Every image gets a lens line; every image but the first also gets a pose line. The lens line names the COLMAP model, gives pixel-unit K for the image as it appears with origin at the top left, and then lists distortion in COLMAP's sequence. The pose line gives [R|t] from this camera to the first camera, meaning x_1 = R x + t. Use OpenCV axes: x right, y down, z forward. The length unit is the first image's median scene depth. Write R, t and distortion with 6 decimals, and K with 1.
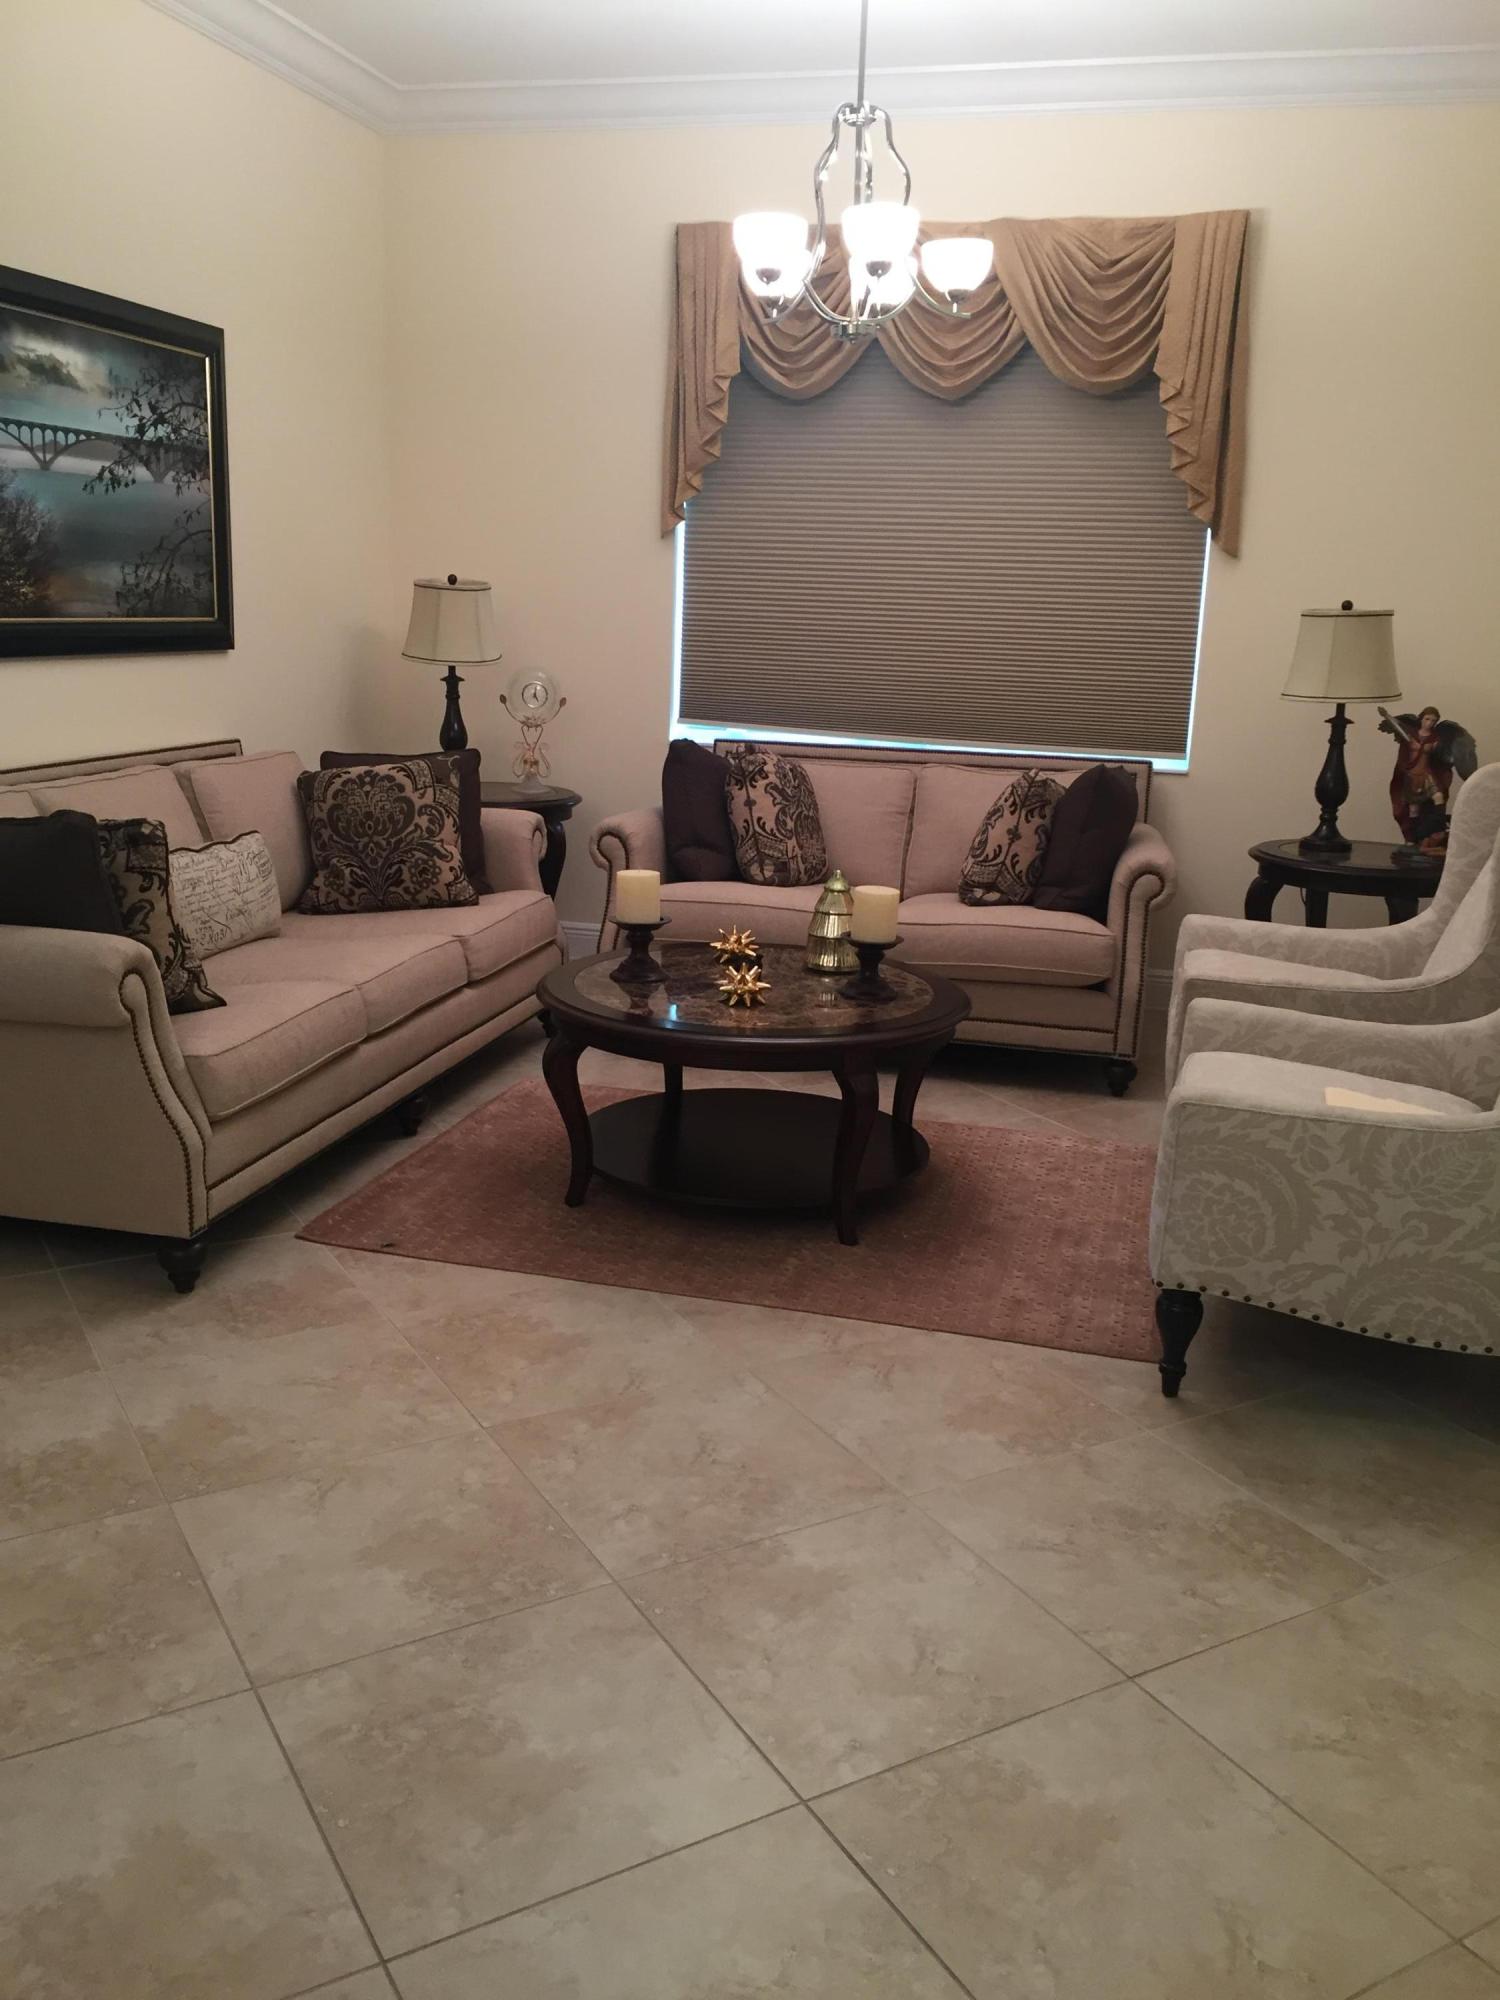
lens RADIAL K [[1712.1, 0, 751.7], [0, 1712.1, 956.2], [0, 0, 1]] dist [0.083858, -0.110026]
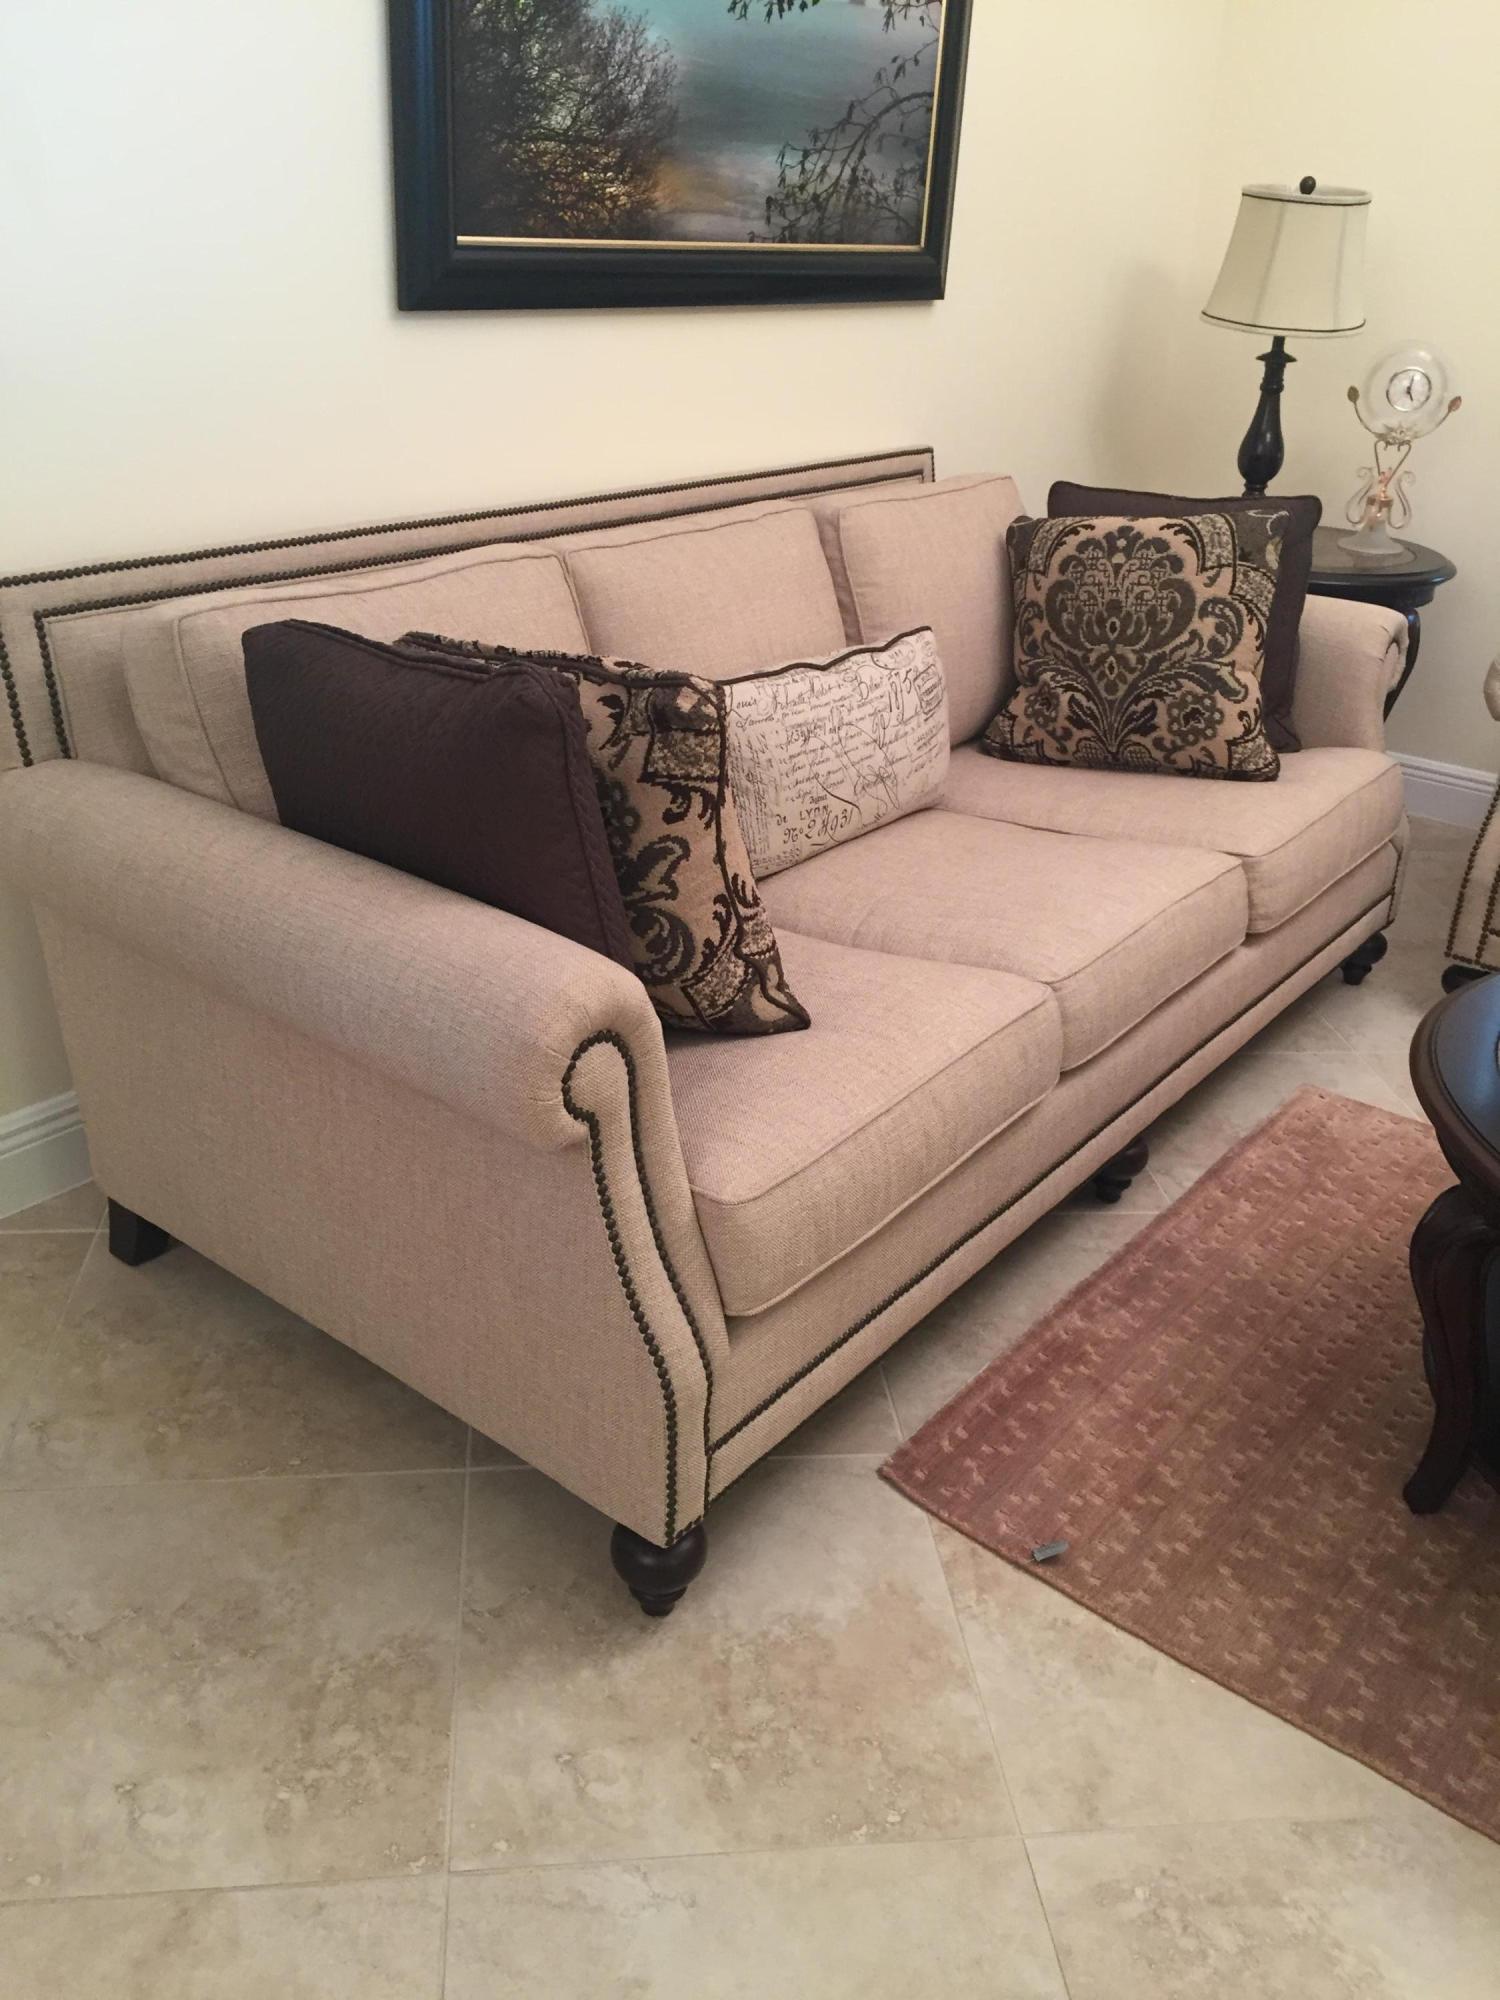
lens RADIAL K [[1712.1, 0, 751.7], [0, 1712.1, 956.2], [0, 0, 1]] dist [0.083858, -0.110026]
pose [[0.916615, 0.176351, -0.358772, -0.104589], [-0.104049, 0.971753, 0.211825, -0.078882], [0.385993, -0.156832, 0.909072, 0.398903]]
